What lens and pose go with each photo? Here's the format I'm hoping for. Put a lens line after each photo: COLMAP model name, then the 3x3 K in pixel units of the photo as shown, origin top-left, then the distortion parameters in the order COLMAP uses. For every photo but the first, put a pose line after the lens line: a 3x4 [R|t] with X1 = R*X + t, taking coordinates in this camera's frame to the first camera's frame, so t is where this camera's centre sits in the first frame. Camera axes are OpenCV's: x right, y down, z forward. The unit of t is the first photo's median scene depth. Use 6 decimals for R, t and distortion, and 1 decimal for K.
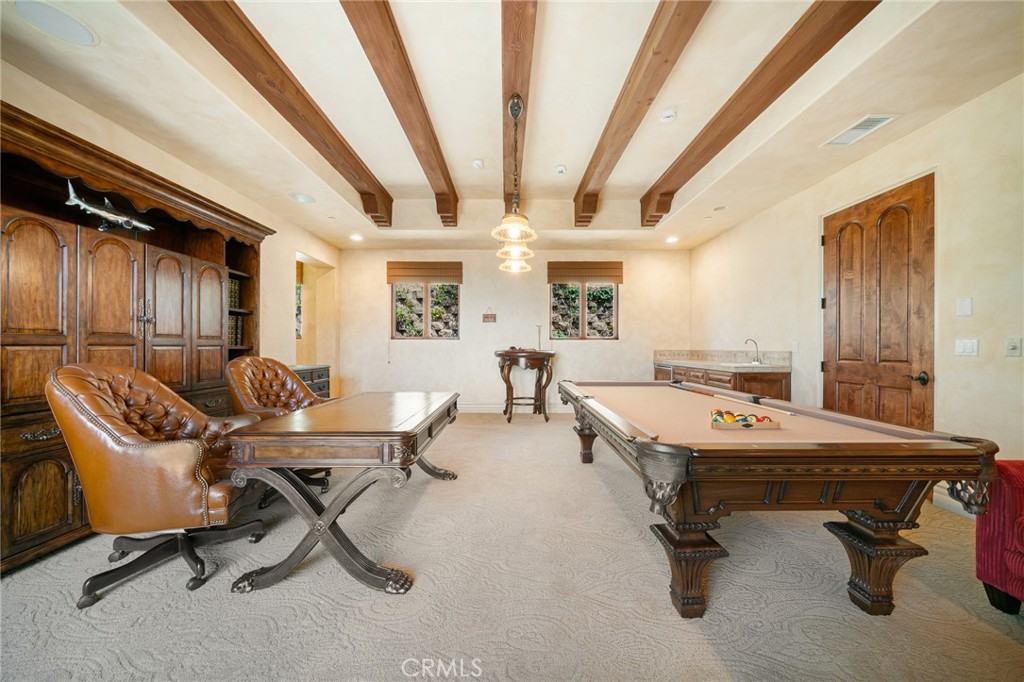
lens RADIAL K [[386.2, 0, 511.3], [0, 386.2, 344.0], [0, 0, 1]] dist [-0.000412, -0.000021]
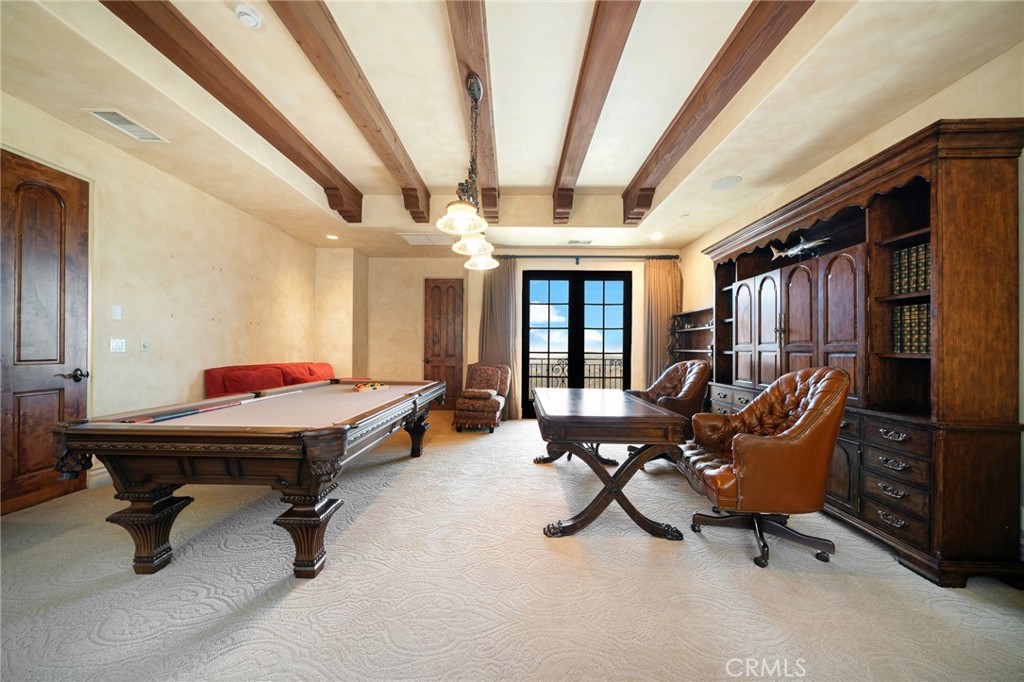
lens RADIAL K [[386.2, 0, 511.5], [0, 386.2, 345.1], [0, 0, 1]] dist [-0.000412, -0.000021]
pose [[-0.999824, -0.010871, 0.015276, -0.101933], [-0.011068, 0.999855, -0.012919, 0.008732], [-0.015133, -0.013085, -0.999800, 2.005260]]
